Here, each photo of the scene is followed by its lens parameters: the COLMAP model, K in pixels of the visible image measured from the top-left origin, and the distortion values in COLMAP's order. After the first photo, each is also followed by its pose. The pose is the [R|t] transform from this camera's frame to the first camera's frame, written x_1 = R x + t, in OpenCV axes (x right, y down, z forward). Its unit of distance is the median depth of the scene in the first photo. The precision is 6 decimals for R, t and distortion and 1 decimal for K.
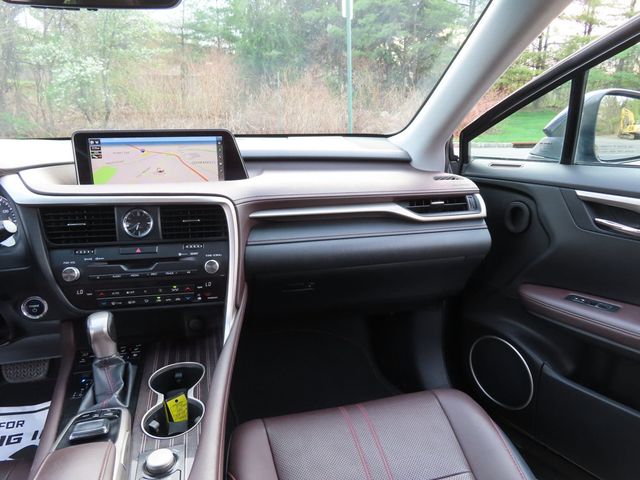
lens RADIAL K [[455.9, 0, 317.7], [0, 455.9, 240.9], [0, 0, 1]] dist [-0.007960, 0.001781]
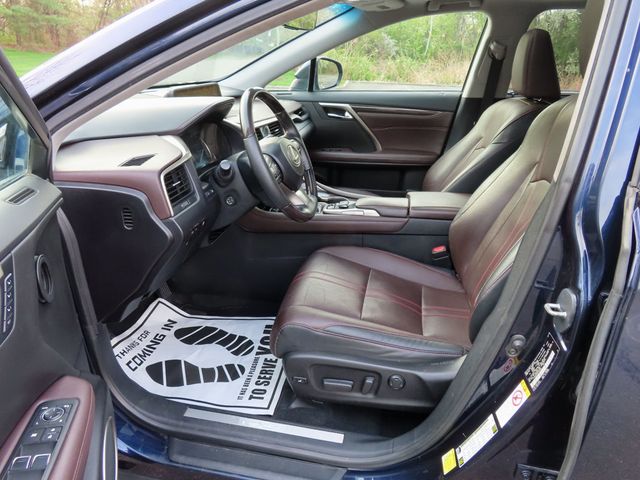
lens RADIAL K [[456.4, 0, 320.0], [0, 456.4, 241.6], [0, 0, 1]] dist [-0.008902, 0.003764]
pose [[0.412662, -0.336558, 0.846427, -1.875911], [0.230119, 0.937614, 0.260624, -0.058768], [-0.881337, 0.087230, 0.464366, -0.022341]]
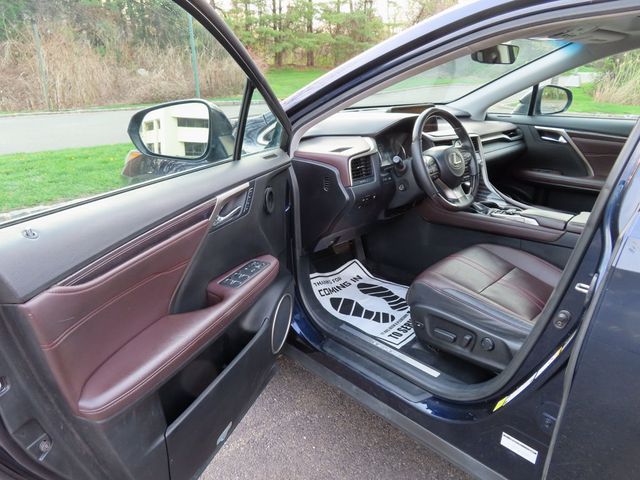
lens RADIAL K [[440.8, 0, 320.0], [0, 440.8, 240.0], [0, 0, 1]] dist [-0.002010, 0.000763]
pose [[0.840059, -0.175192, 0.513428, -2.037854], [0.126195, 0.983565, 0.129135, 0.043961], [-0.527613, -0.043689, 0.848361, -0.494646]]
